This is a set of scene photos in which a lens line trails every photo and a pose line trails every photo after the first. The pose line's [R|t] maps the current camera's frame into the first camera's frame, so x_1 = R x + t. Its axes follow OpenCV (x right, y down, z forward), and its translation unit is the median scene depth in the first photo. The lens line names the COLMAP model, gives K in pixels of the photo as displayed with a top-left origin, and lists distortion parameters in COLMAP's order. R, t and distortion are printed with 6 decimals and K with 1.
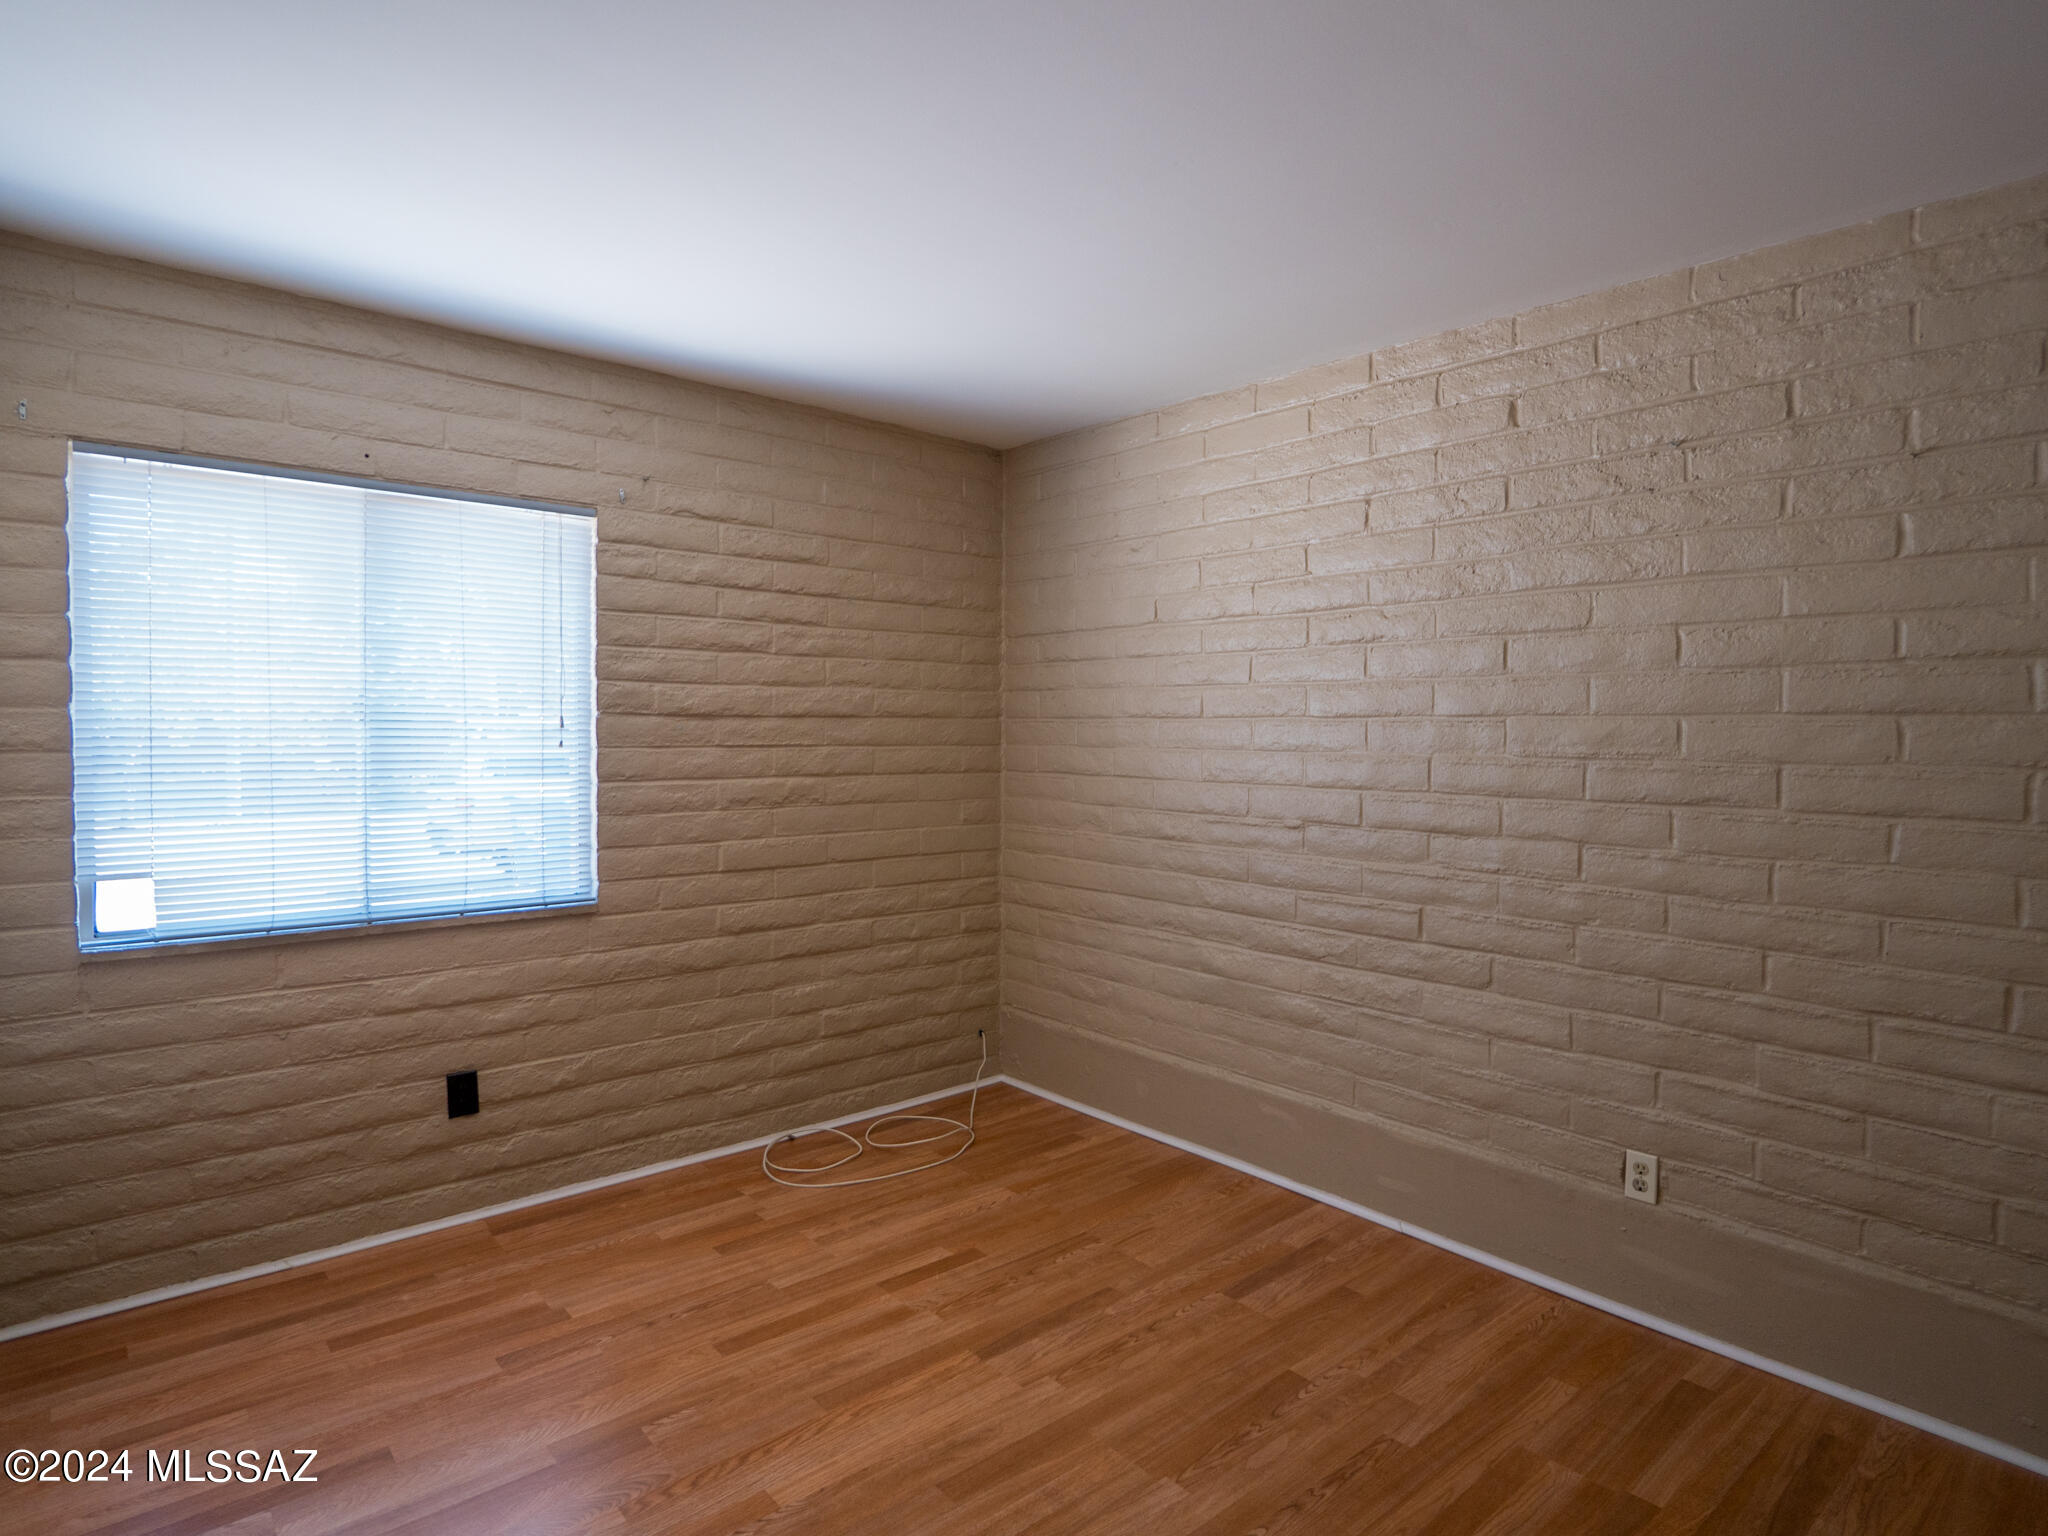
lens RADIAL K [[1119.0, 0, 1020.0], [0, 1119.0, 767.0], [0, 0, 1]] dist [-0.017894, 0.001537]
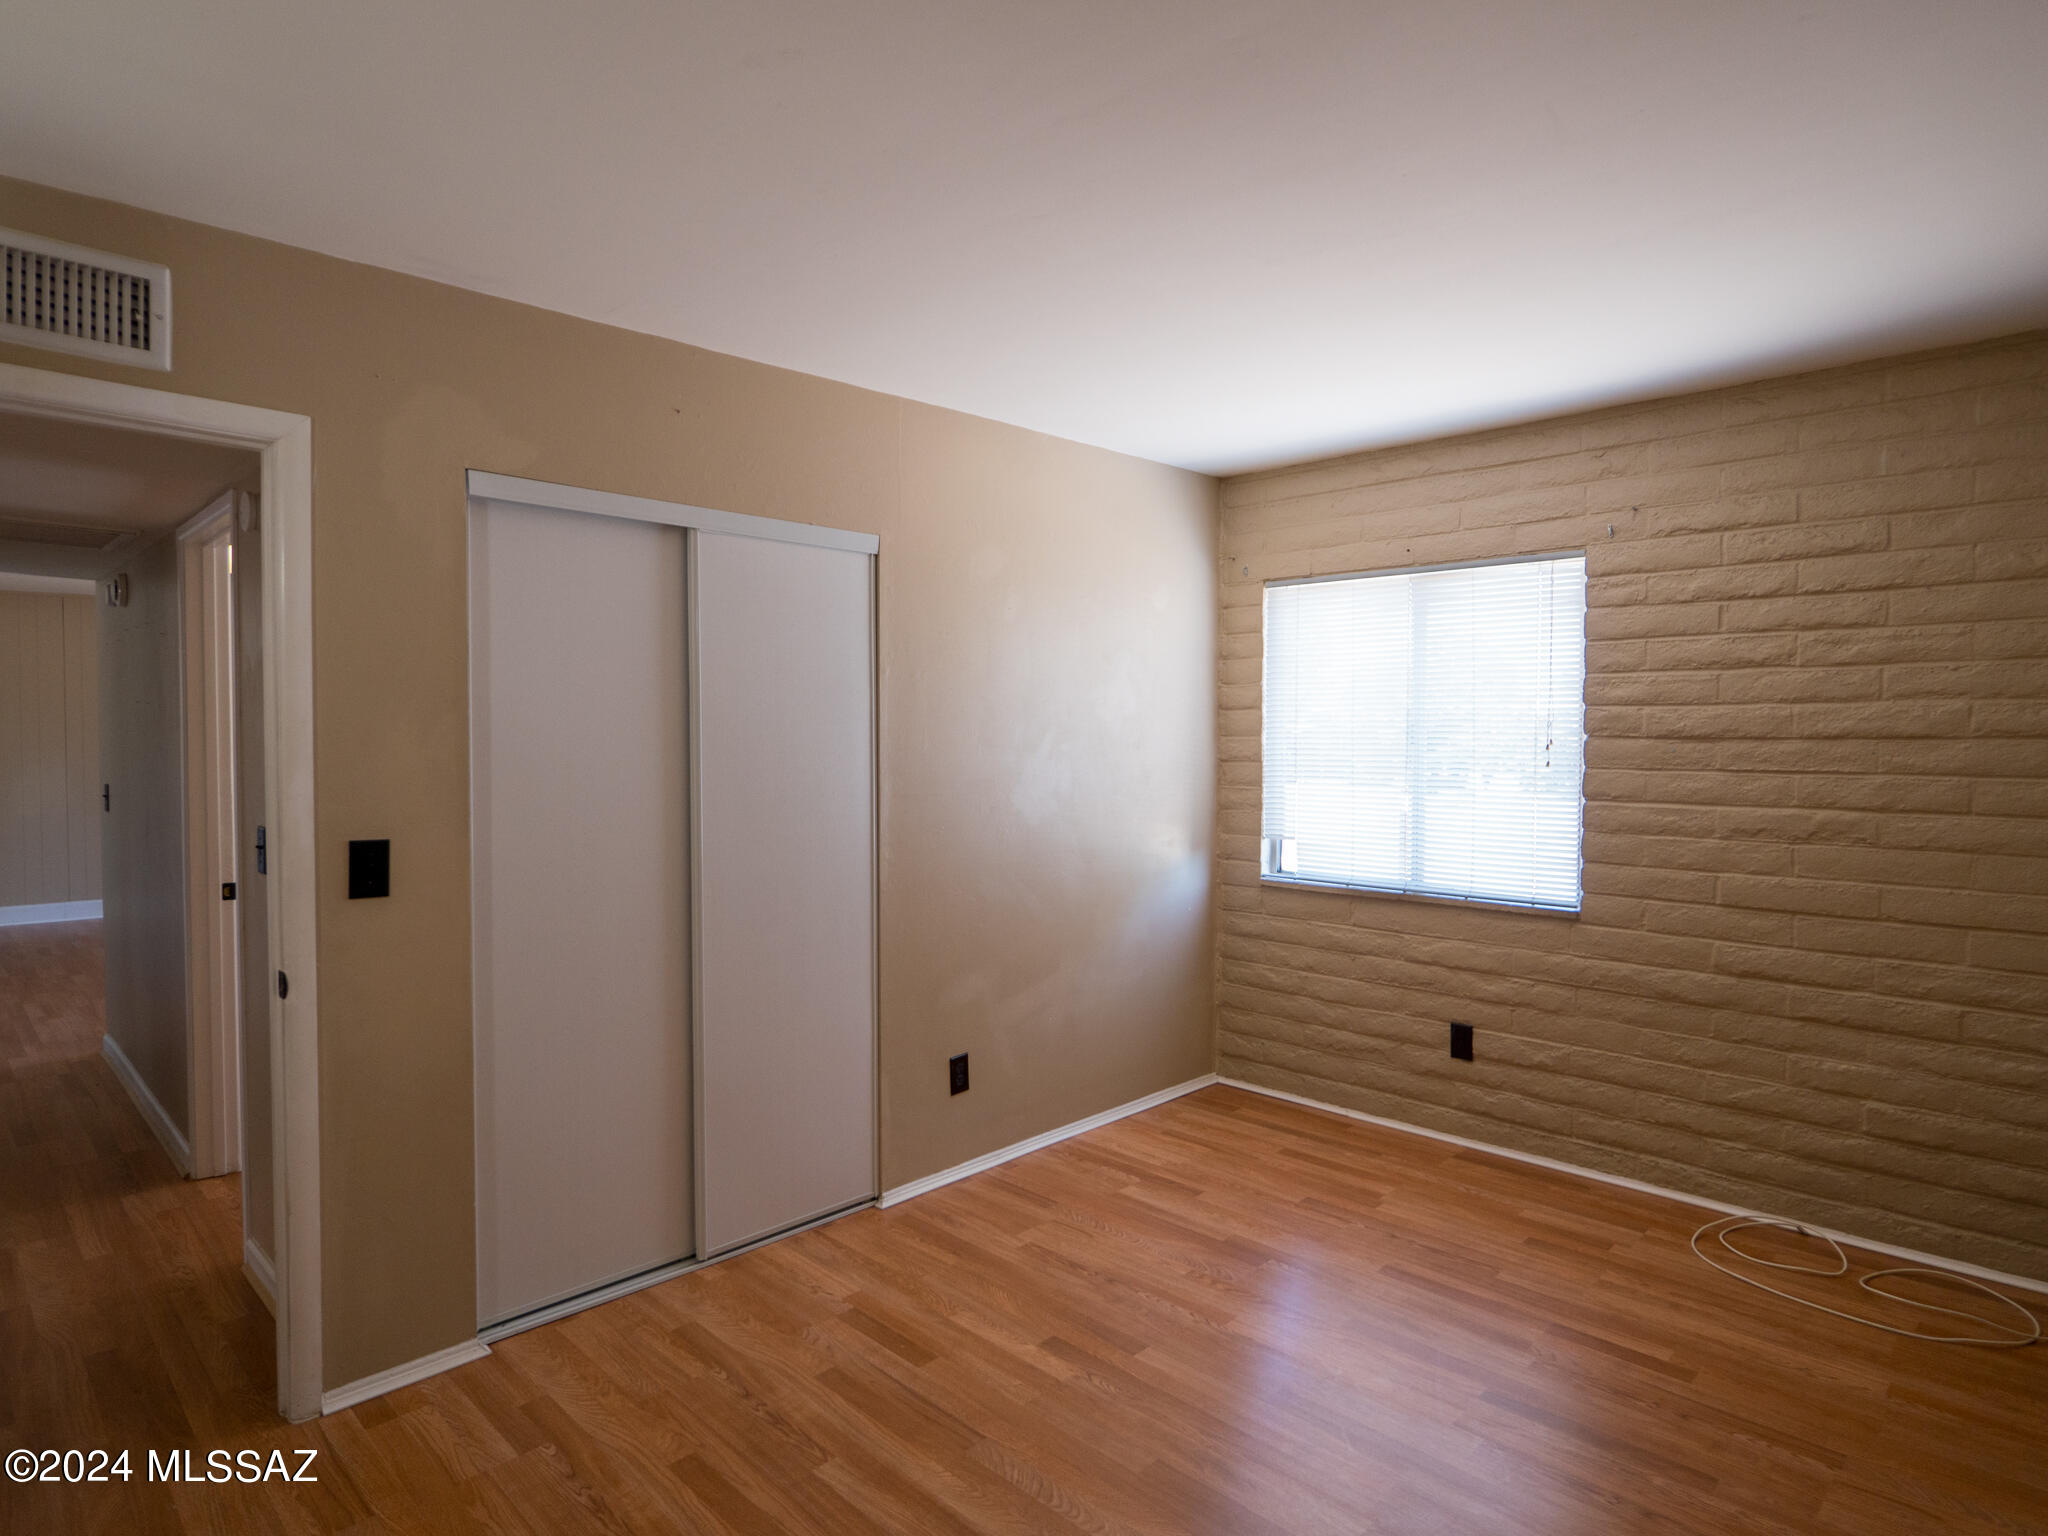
lens RADIAL K [[1119.0, 0, 1020.0], [0, 1119.0, 767.0], [0, 0, 1]] dist [-0.017894, 0.001537]
pose [[0.086058, 0.022053, -0.996046, 0.627522], [-0.035295, 0.999195, 0.019073, -0.019127], [0.995665, 0.033514, 0.086767, 0.346064]]
